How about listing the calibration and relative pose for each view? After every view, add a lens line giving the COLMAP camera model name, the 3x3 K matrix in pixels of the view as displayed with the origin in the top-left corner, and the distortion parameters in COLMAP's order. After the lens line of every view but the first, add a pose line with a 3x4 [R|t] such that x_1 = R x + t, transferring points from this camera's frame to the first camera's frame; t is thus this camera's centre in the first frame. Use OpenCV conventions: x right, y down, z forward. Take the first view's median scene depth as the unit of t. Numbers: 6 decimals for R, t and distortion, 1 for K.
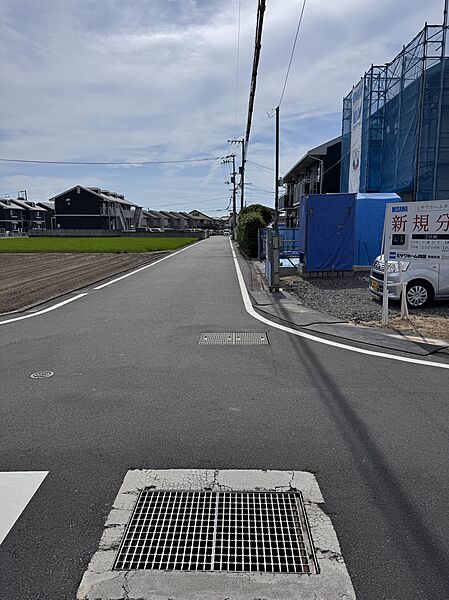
lens RADIAL K [[417.2, 0, 224.5], [0, 417.2, 300.0], [0, 0, 1]] dist [0.101869, -0.149451]
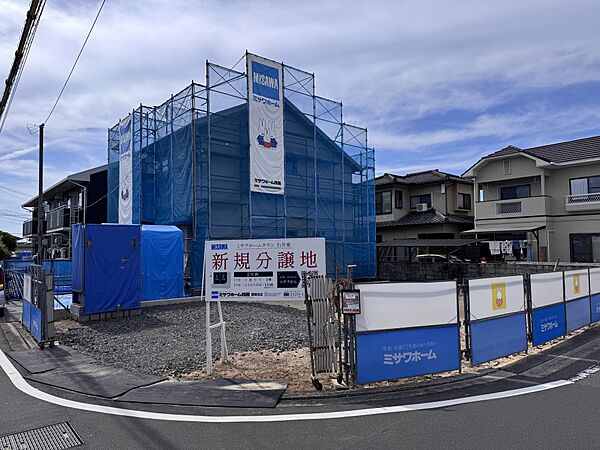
lens RADIAL K [[417.2, 0, 298.6], [0, 417.2, 225.8], [0, 0, 1]] dist [0.101869, -0.149451]
pose [[0.752638, 0.036540, 0.657420, -0.041596], [0.120139, 0.974077, -0.191679, -0.028306], [-0.647381, 0.223246, 0.728738, 0.088401]]
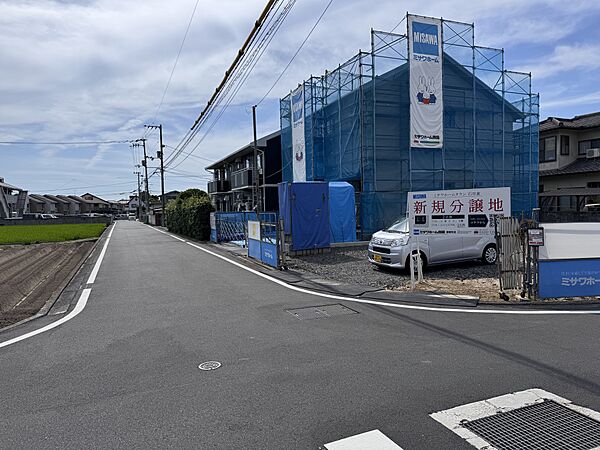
lens RADIAL K [[417.2, 0, 298.6], [0, 417.2, 225.8], [0, 0, 1]] dist [0.101869, -0.149451]
pose [[0.919078, -0.032679, 0.392718, -0.219285], [0.084813, 0.989605, -0.116139, -0.004362], [-0.384841, 0.140048, 0.912296, -0.006520]]
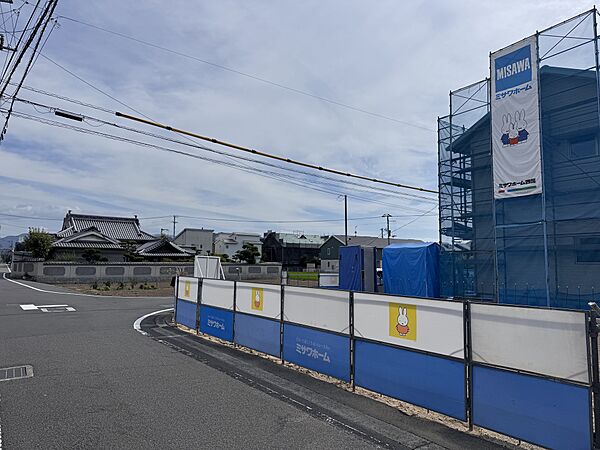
lens RADIAL K [[417.2, 0, 298.6], [0, 417.2, 225.8], [0, 0, 1]] dist [0.101869, -0.149451]
pose [[0.587219, -0.065161, -0.806801, 1.350364], [-0.159705, 0.967833, -0.194406, -0.002205], [0.793516, 0.243009, 0.557924, 0.006162]]
